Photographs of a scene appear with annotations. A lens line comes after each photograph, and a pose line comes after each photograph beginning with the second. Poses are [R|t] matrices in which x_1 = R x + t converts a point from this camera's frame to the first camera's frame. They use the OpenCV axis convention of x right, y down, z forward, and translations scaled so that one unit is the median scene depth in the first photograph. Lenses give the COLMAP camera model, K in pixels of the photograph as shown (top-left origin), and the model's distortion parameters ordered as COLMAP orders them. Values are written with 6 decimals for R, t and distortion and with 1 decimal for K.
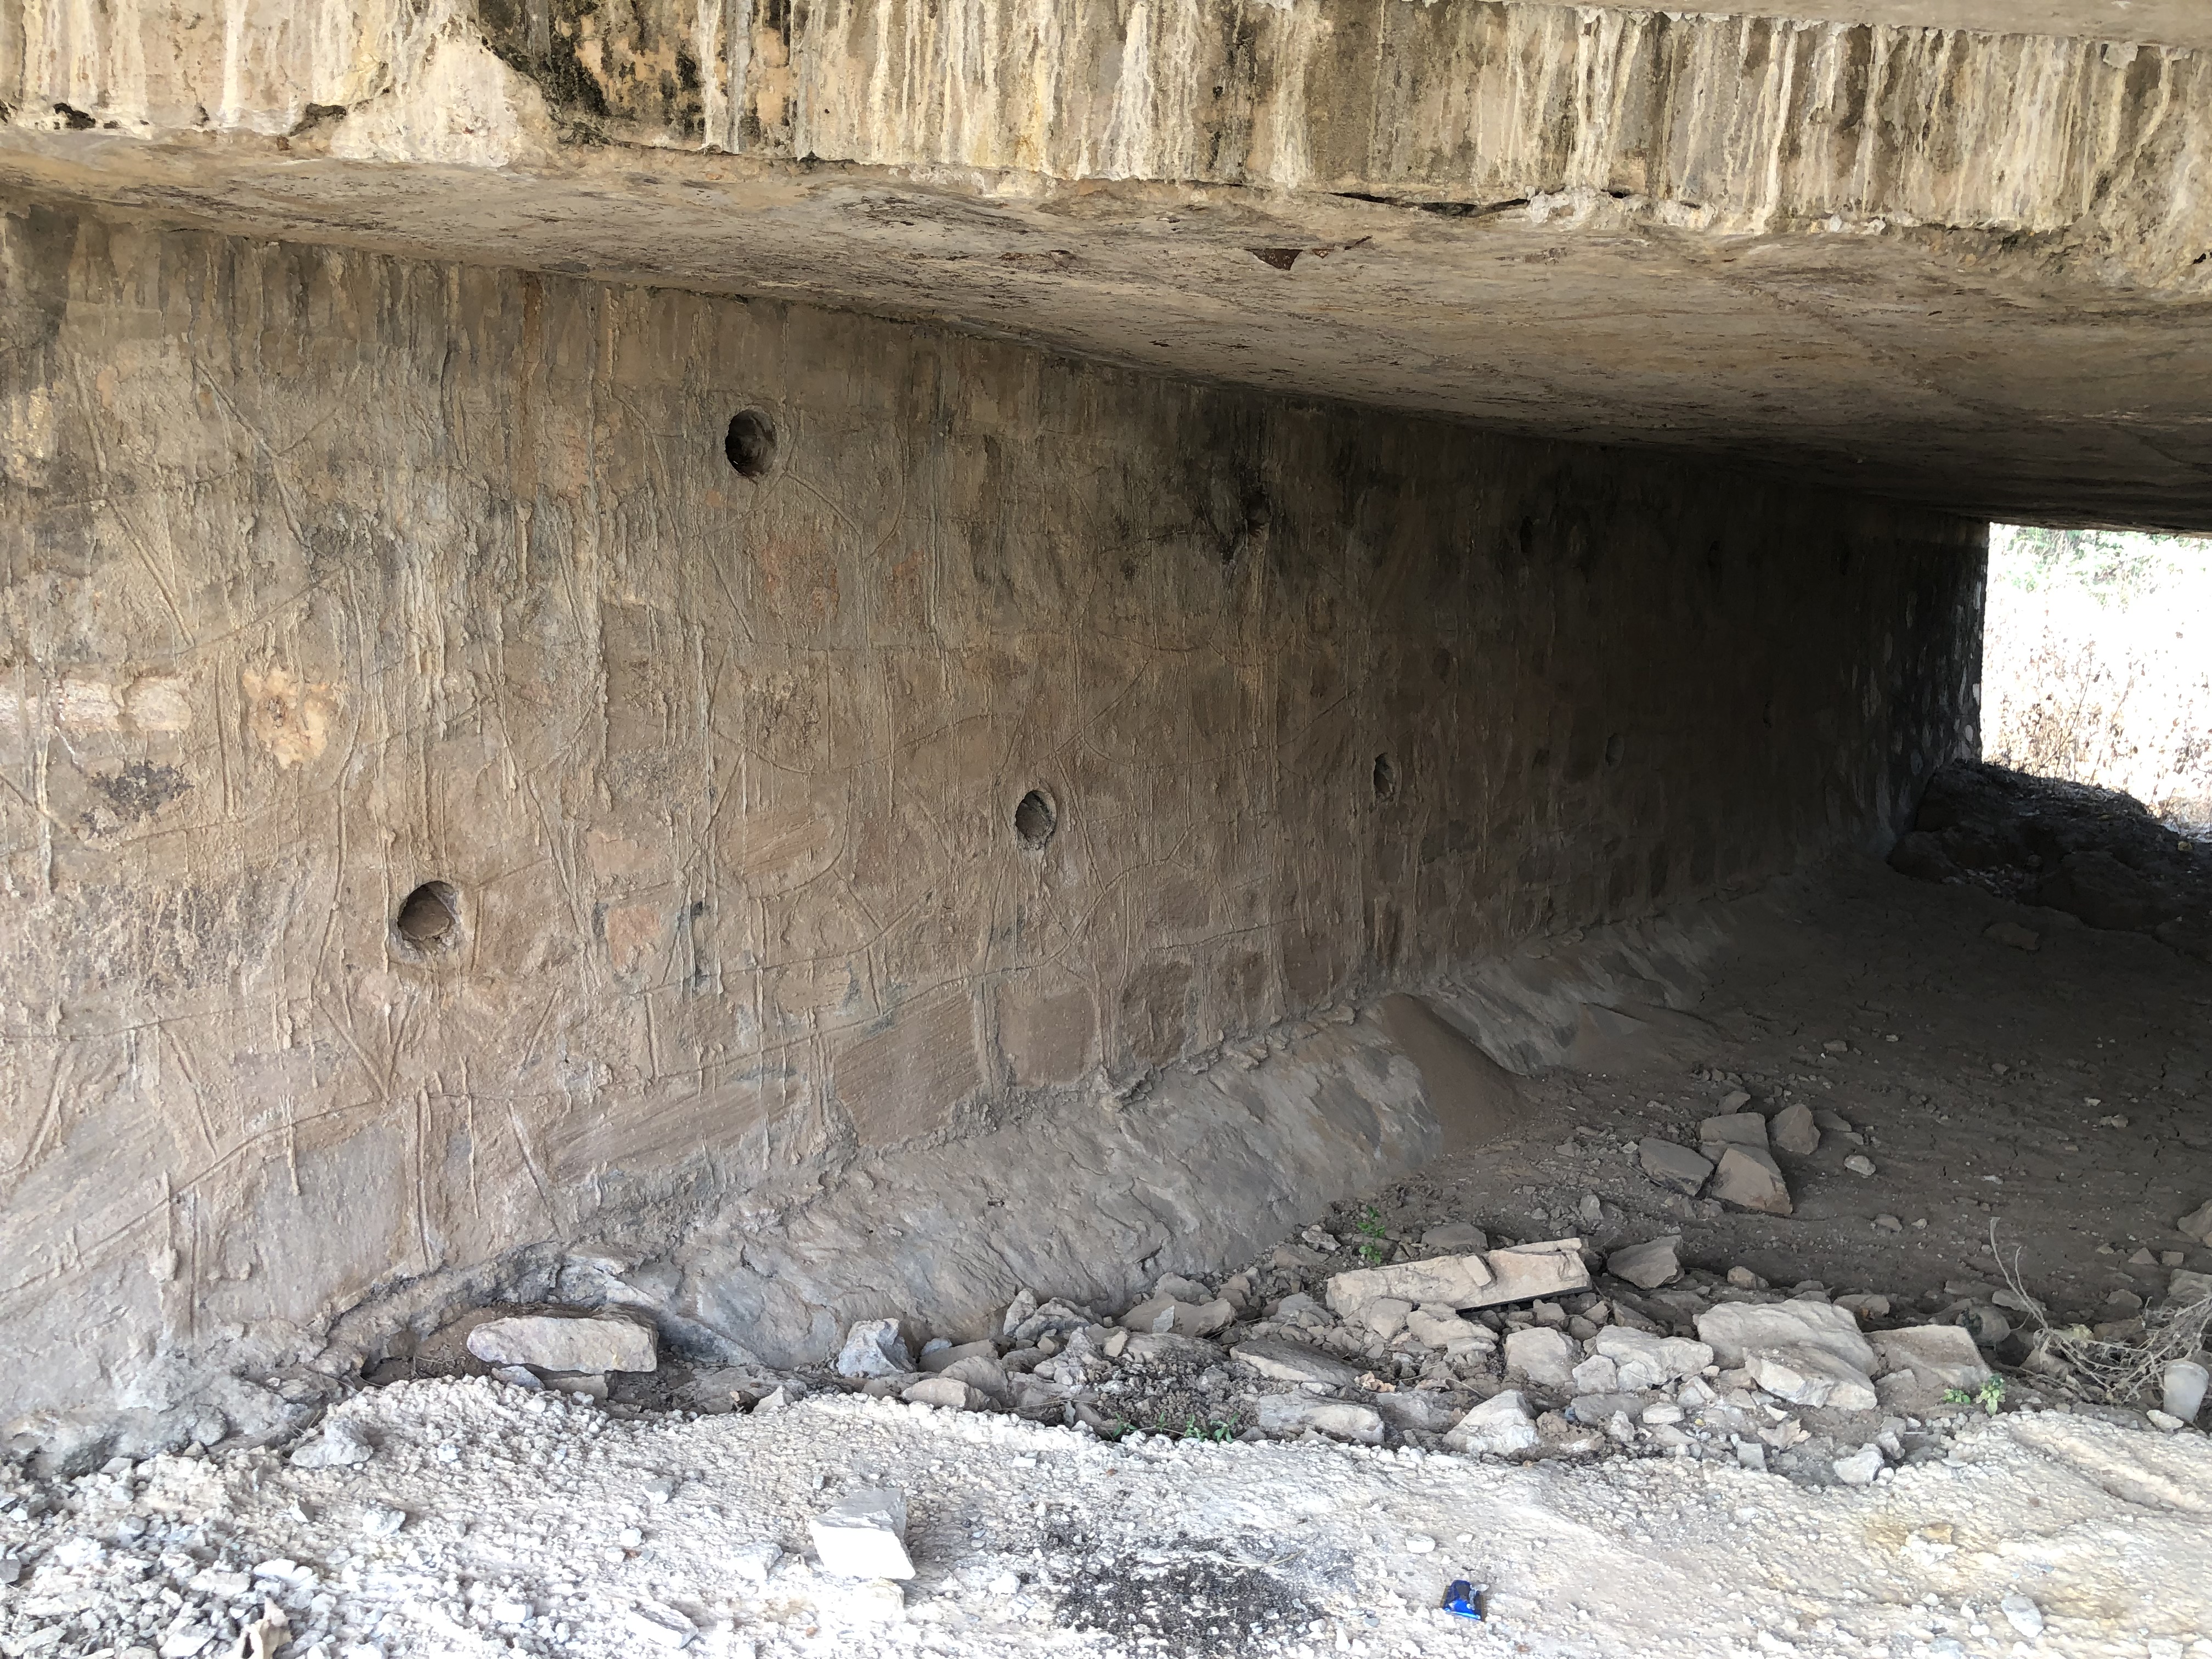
lens RADIAL K [[1817.7, 0, 1087.1], [0, 1817.7, 871.1], [0, 0, 1]] dist [0.035461, -0.038592]
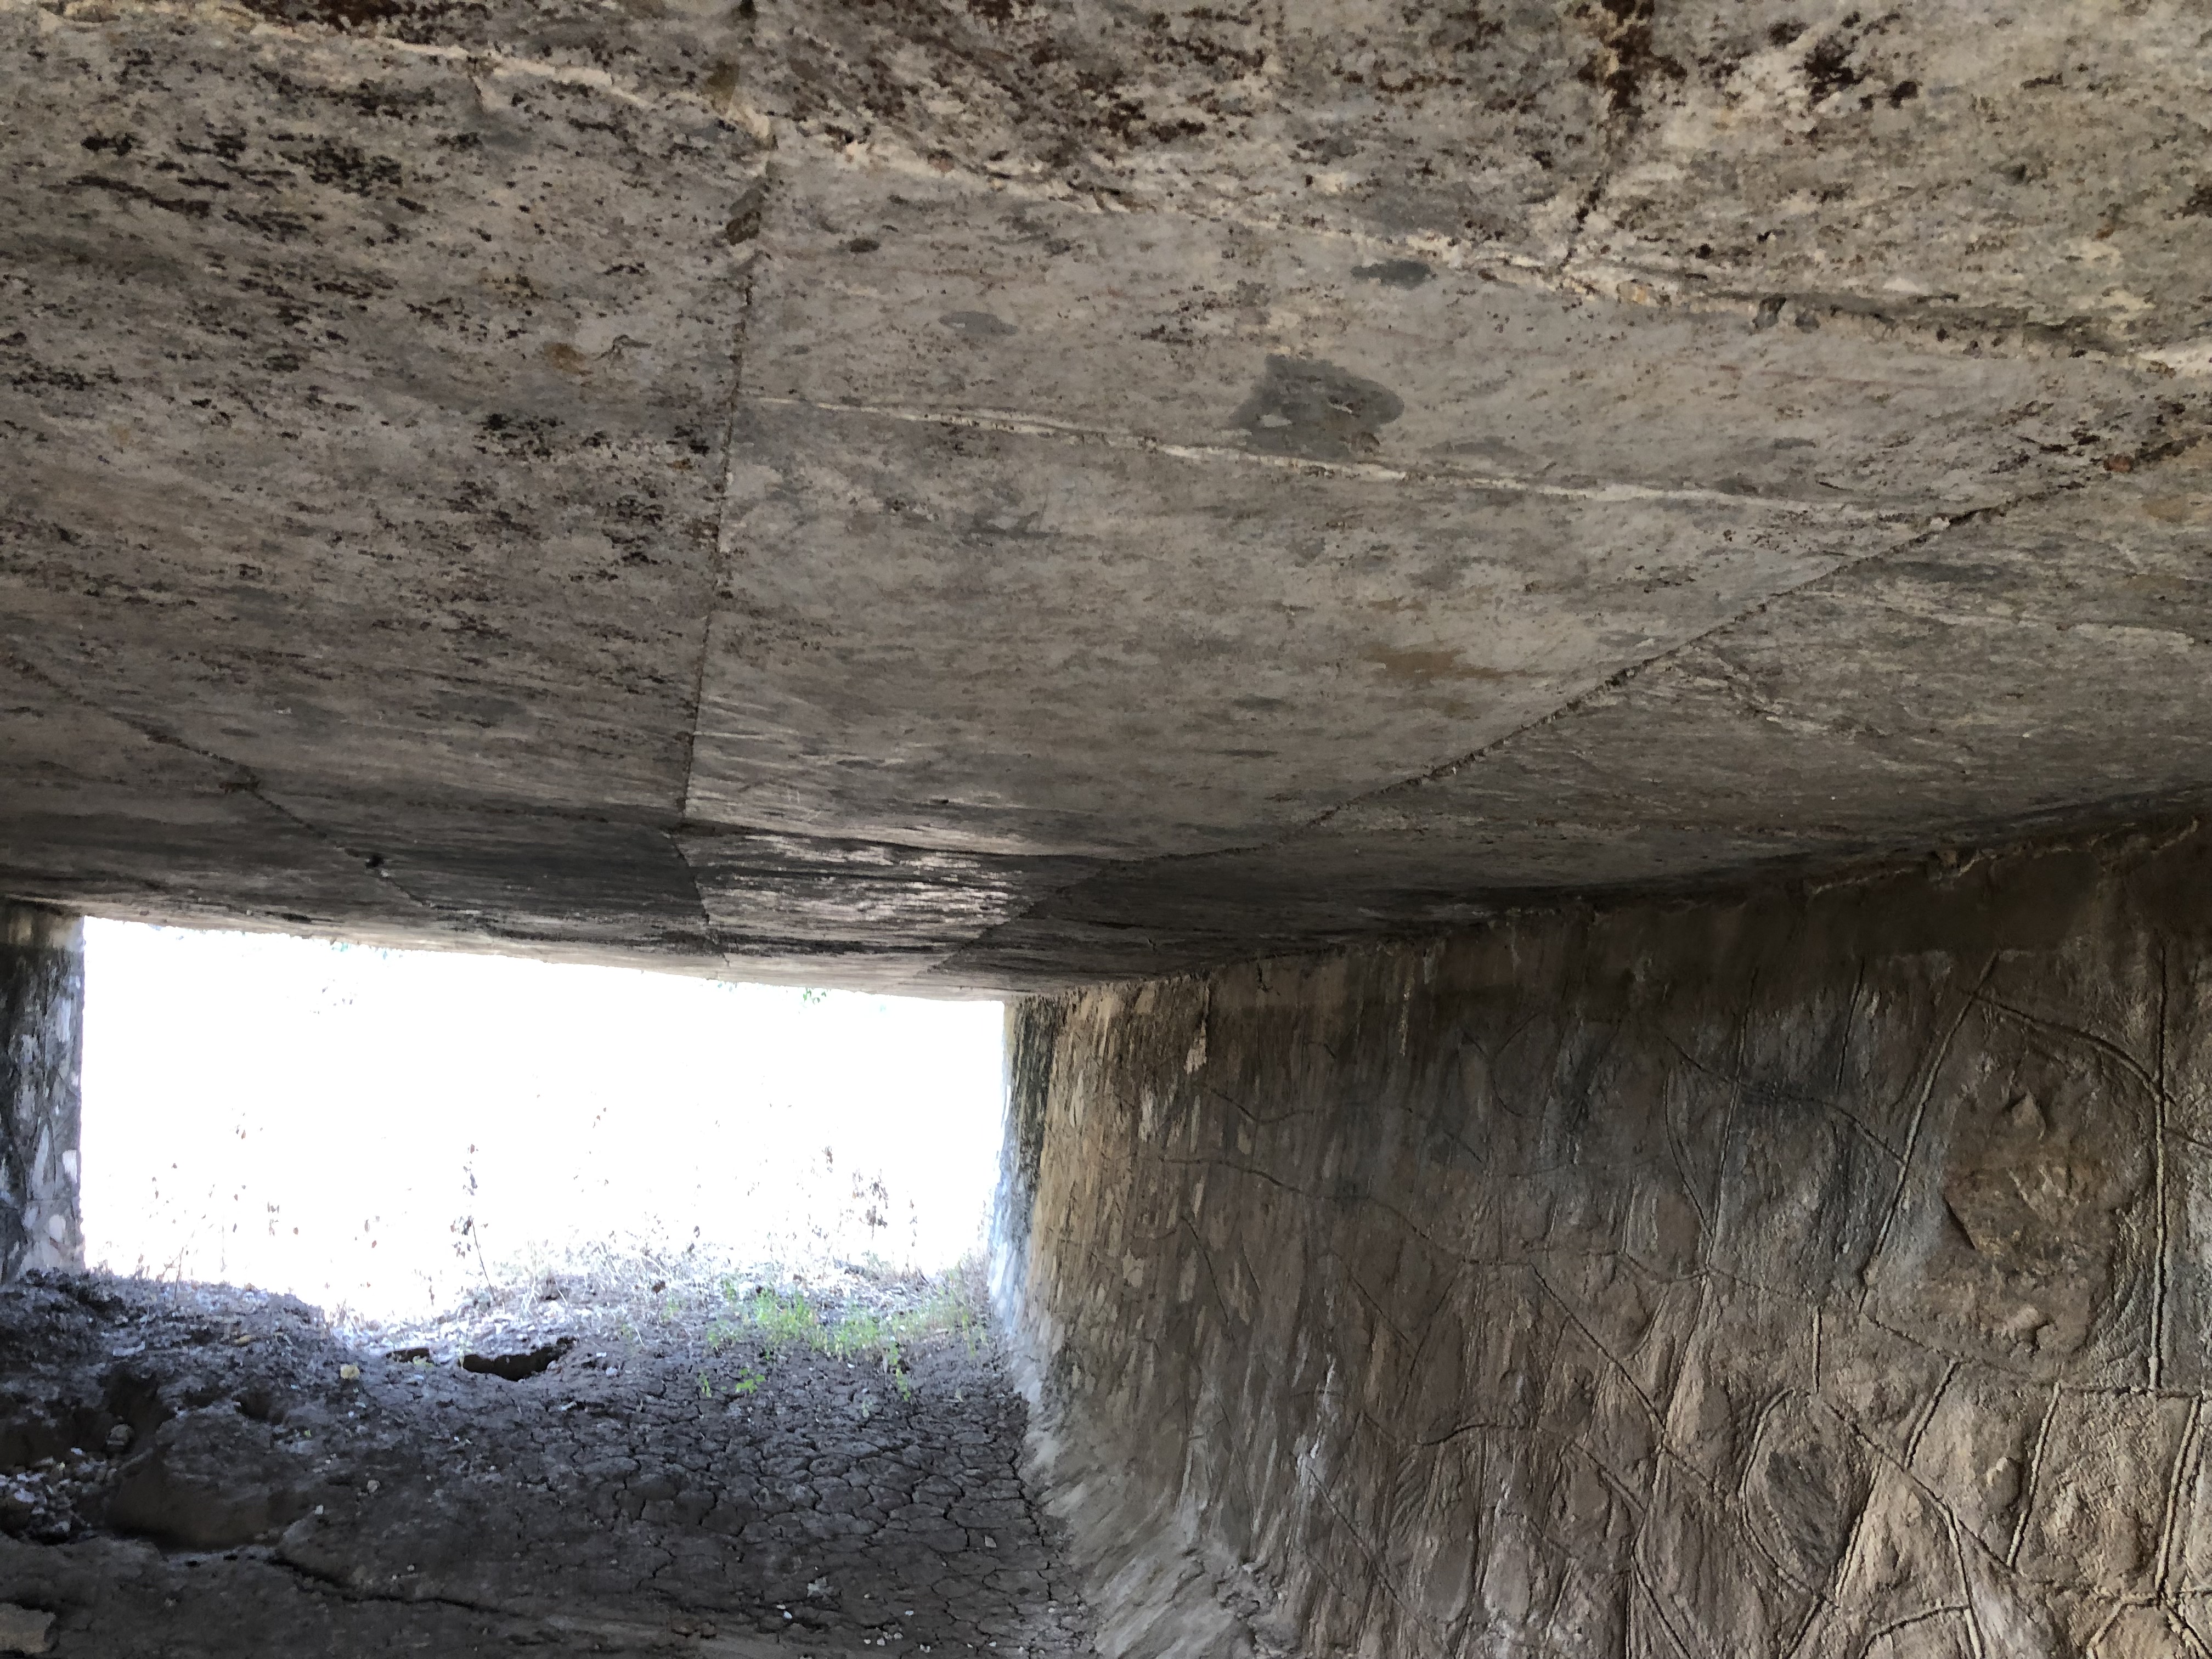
lens RADIAL K [[1817.7, 0, 1089.1], [0, 1817.7, 851.1], [0, 0, 1]] dist [0.035461, -0.038592]
pose [[0.658432, 0.064475, 0.749874, 0.350667], [0.120425, 0.974463, -0.189525, -0.058870], [-0.742944, 0.215093, 0.633853, 0.428369]]
